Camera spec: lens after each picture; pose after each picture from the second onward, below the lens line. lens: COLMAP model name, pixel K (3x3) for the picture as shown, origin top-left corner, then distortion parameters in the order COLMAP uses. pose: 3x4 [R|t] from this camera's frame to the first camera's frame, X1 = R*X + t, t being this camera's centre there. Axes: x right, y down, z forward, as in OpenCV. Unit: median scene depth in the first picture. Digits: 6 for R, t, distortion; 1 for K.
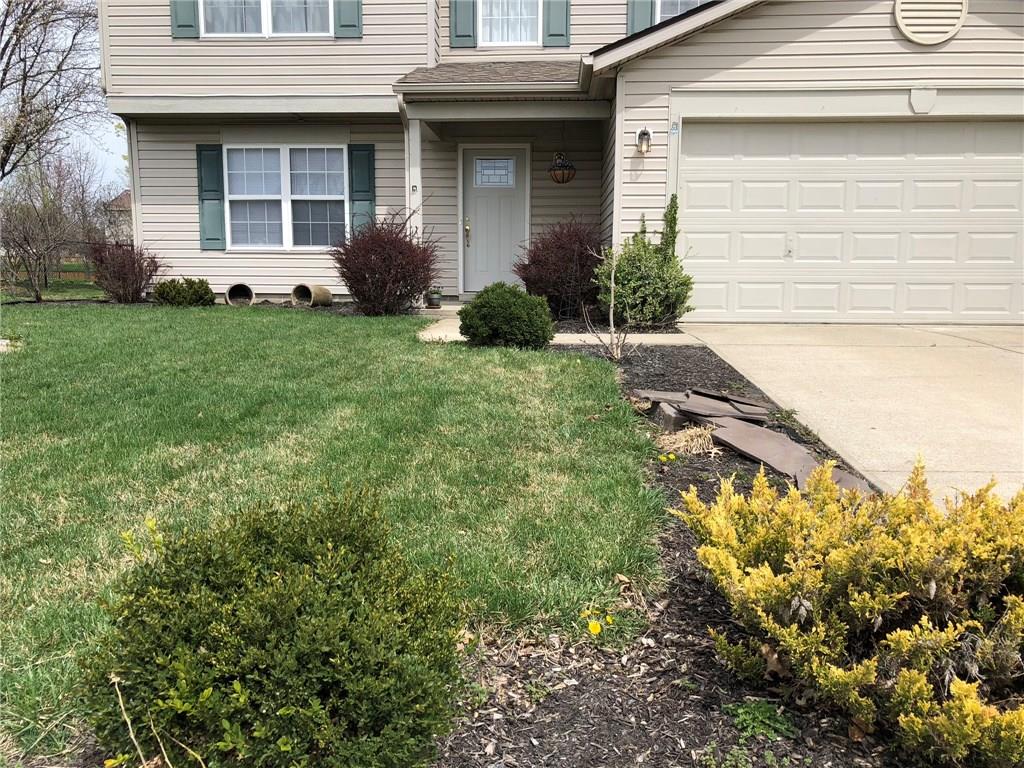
lens RADIAL K [[820.9, 0, 511.2], [0, 820.9, 385.5], [0, 0, 1]] dist [0.027011, -0.047787]
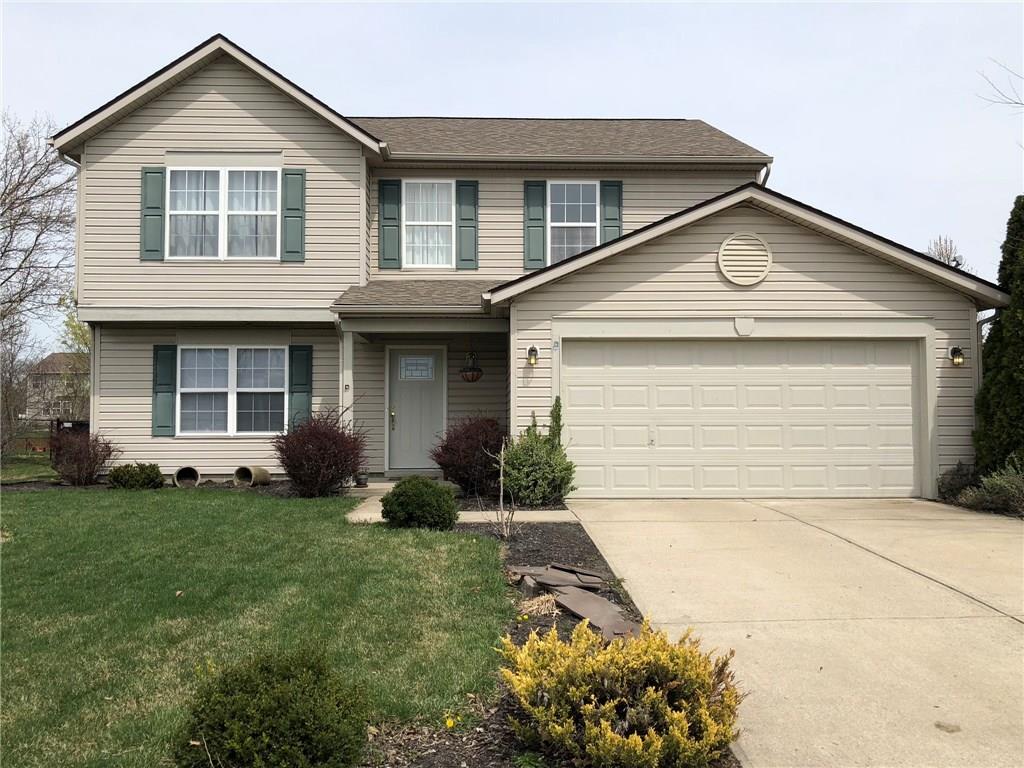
lens RADIAL K [[820.9, 0, 517.9], [0, 820.9, 383.2], [0, 0, 1]] dist [0.027011, -0.047787]
pose [[0.995704, -0.002763, 0.092551, 0.023463], [0.020189, 0.981985, -0.187880, -0.021064], [-0.090364, 0.188941, 0.977822, -0.226517]]
